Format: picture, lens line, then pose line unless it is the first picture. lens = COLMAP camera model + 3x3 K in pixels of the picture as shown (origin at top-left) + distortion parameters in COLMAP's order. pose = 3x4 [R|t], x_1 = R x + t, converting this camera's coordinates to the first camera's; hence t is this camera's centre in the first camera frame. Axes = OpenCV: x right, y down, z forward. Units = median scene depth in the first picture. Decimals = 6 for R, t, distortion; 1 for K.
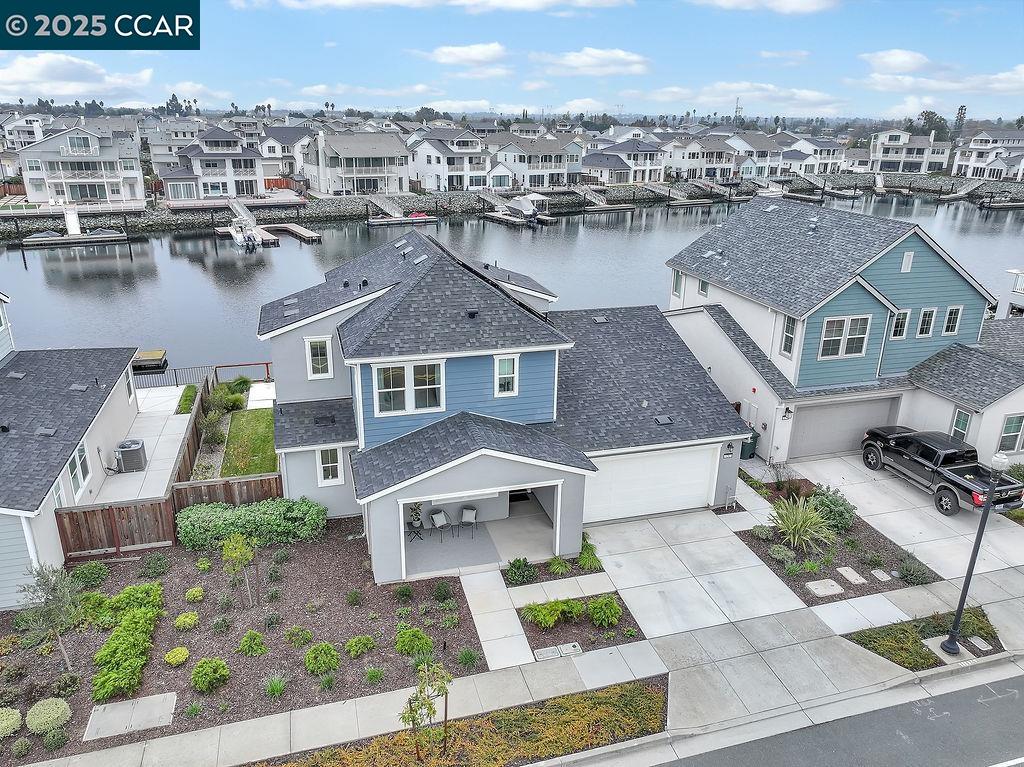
lens RADIAL K [[737.6, 0, 512.0], [0, 737.6, 383.5], [0, 0, 1]] dist [-0.007378, 0.024819]
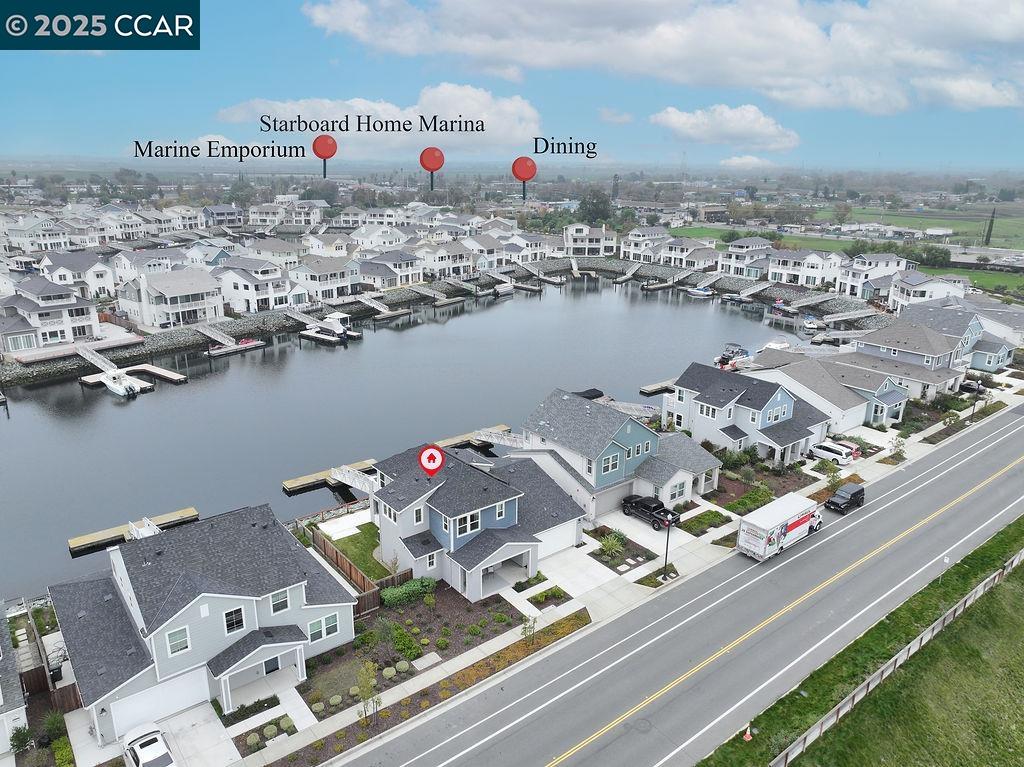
lens RADIAL K [[737.6, 0, 512.0], [0, 737.6, 383.5], [0, 0, 1]] dist [-0.007378, 0.024819]
pose [[0.924694, -0.119603, 0.361436, -0.593562], [0.134174, 0.990838, -0.015390, -0.284454], [-0.356284, 0.062726, 0.932270, -0.993834]]
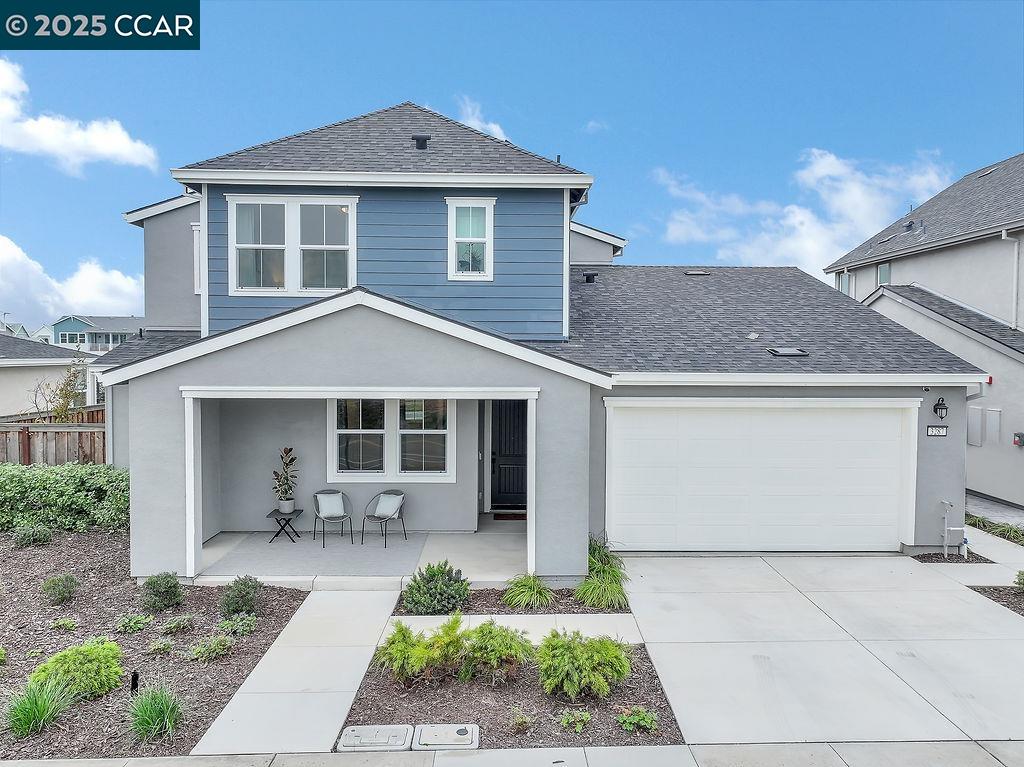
lens RADIAL K [[737.6, 0, 512.0], [0, 737.6, 383.5], [0, 0, 1]] dist [-0.007378, 0.024819]
pose [[0.967500, 0.001017, -0.252870, 0.116266], [-0.077546, 0.953005, -0.292862, 0.179961], [0.240688, 0.302953, 0.922111, 0.382137]]
